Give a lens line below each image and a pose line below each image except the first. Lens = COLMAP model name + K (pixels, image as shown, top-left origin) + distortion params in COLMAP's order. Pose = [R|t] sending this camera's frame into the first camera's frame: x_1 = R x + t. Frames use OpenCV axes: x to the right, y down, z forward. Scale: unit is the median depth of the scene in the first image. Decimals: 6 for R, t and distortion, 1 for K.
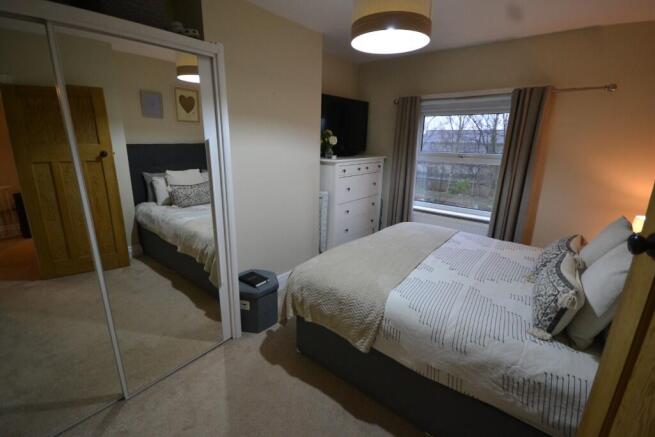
lens RADIAL K [[296.6, 0, 327.2], [0, 296.6, 218.8], [0, 0, 1]] dist [0.000261, -0.000489]
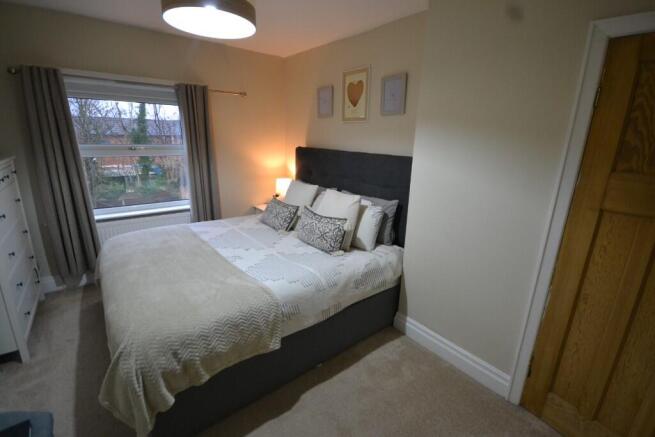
lens RADIAL K [[296.6, 0, 328.2], [0, 296.6, 216.6], [0, 0, 1]] dist [0.000261, -0.000489]
pose [[0.208473, -0.271902, 0.939472, -0.558786], [0.236242, 0.946134, 0.221407, -0.130135], [-0.949067, 0.175785, 0.261478, 0.419125]]
